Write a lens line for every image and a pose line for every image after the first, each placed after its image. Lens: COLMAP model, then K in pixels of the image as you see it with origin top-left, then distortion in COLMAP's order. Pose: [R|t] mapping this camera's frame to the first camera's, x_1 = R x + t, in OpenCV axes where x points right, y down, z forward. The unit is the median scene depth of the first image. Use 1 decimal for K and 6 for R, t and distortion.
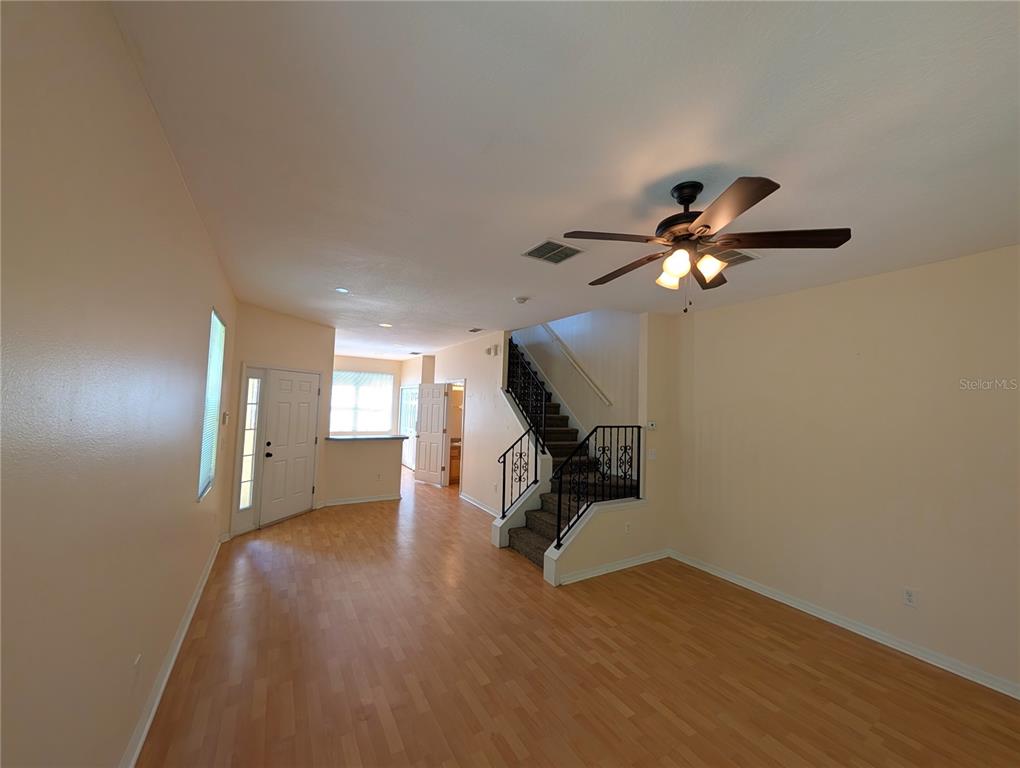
lens RADIAL K [[385.9, 0, 510.0], [0, 385.9, 384.0], [0, 0, 1]] dist [-0.002027, -0.000160]
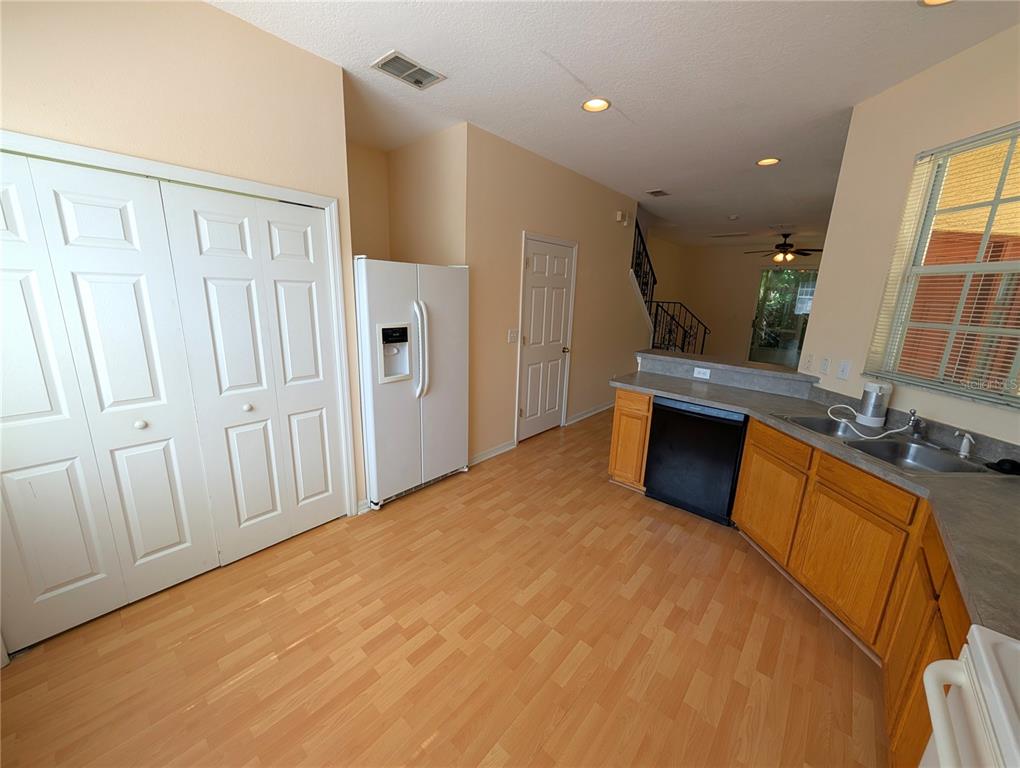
lens RADIAL K [[391.0, 0, 513.7], [0, 391.0, 384.7], [0, 0, 1]] dist [-0.001238, 0.000039]
pose [[-0.309323, -0.254963, 0.916140, -1.747410], [-0.098964, 0.966787, 0.235644, 0.188079], [-0.945793, -0.017775, -0.324282, 3.218764]]
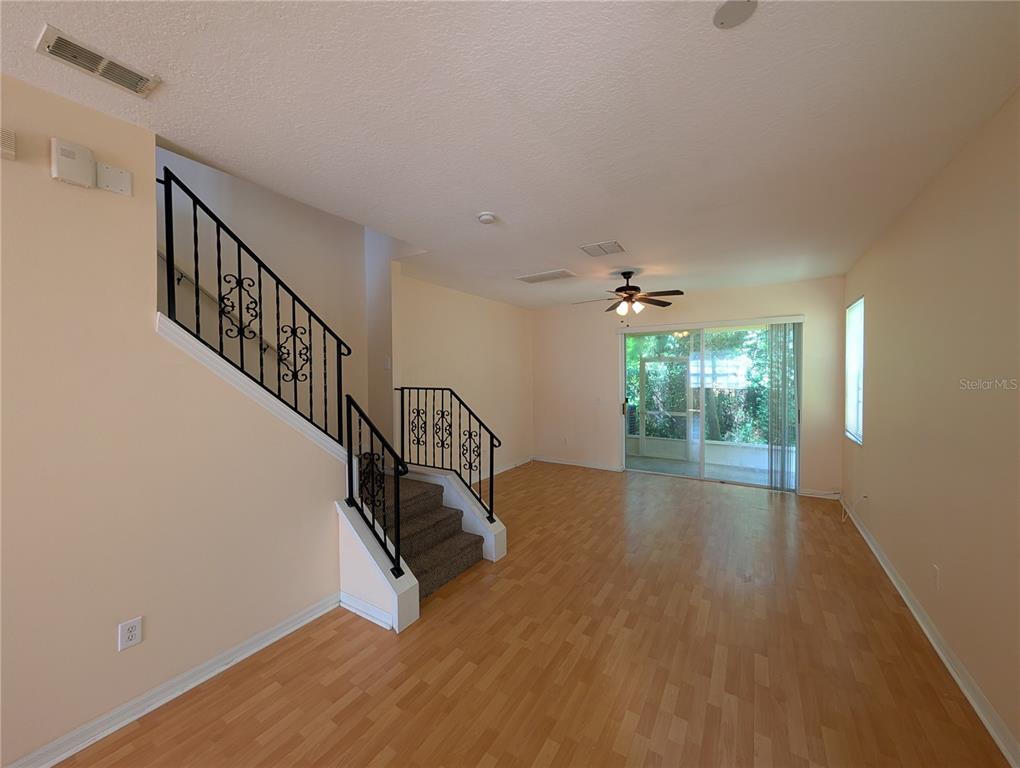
lens RADIAL K [[385.9, 0, 510.0], [0, 385.9, 384.0], [0, 0, 1]] dist [-0.002027, -0.000160]
pose [[-0.451976, -0.053530, 0.890422, -0.897809], [-0.062067, 0.997666, 0.028473, 0.098462], [-0.889868, -0.042397, -0.454243, 1.812883]]
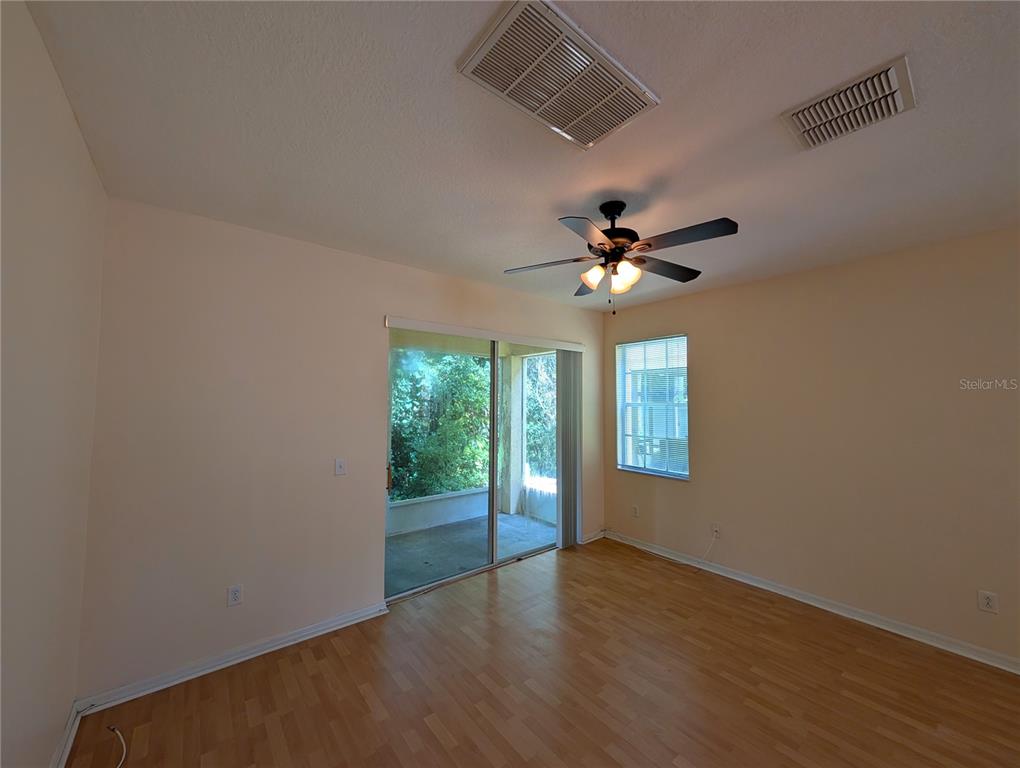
lens RADIAL K [[385.9, 0, 510.0], [0, 385.9, 384.0], [0, 0, 1]] dist [-0.002027, -0.000160]
pose [[-0.990134, -0.038734, -0.134662, 0.630592], [-0.023707, 0.993486, -0.111458, 0.108569], [0.138102, -0.107166, -0.984603, 1.373220]]
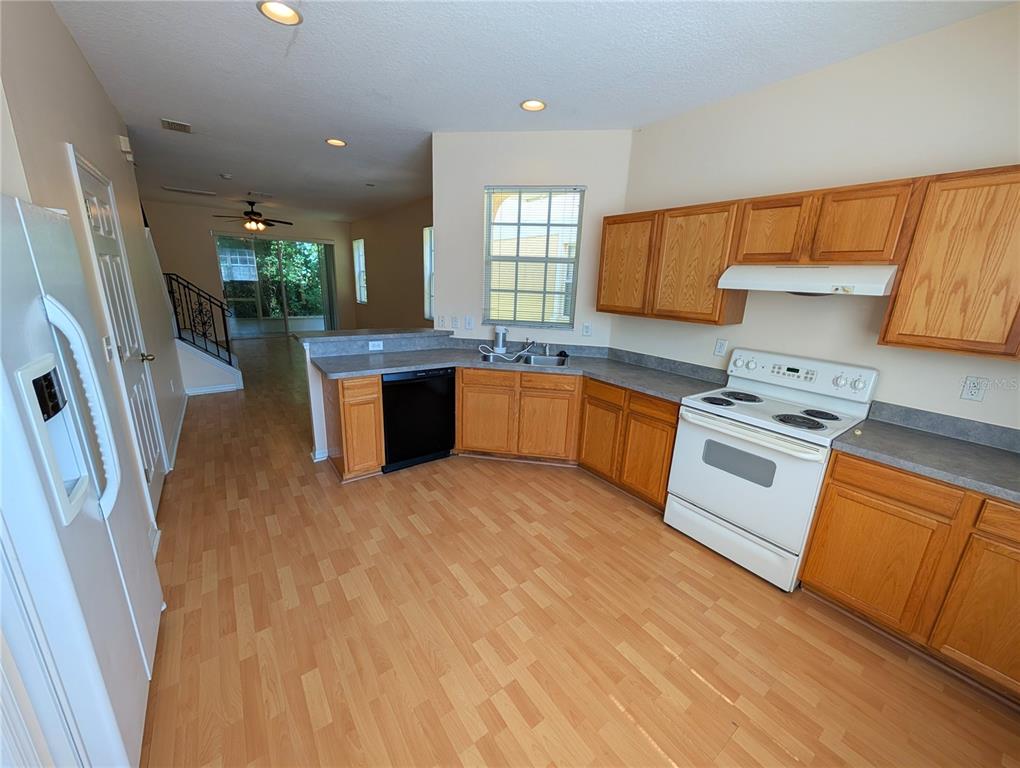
lens RADIAL K [[385.9, 0, 510.0], [0, 385.9, 384.0], [0, 0, 1]] dist [-0.002027, -0.000160]
pose [[-0.992469, -0.032977, -0.117971, -1.105765], [-0.056170, 0.978377, 0.199057, 0.226674], [0.108856, 0.204184, -0.972861, 3.587307]]
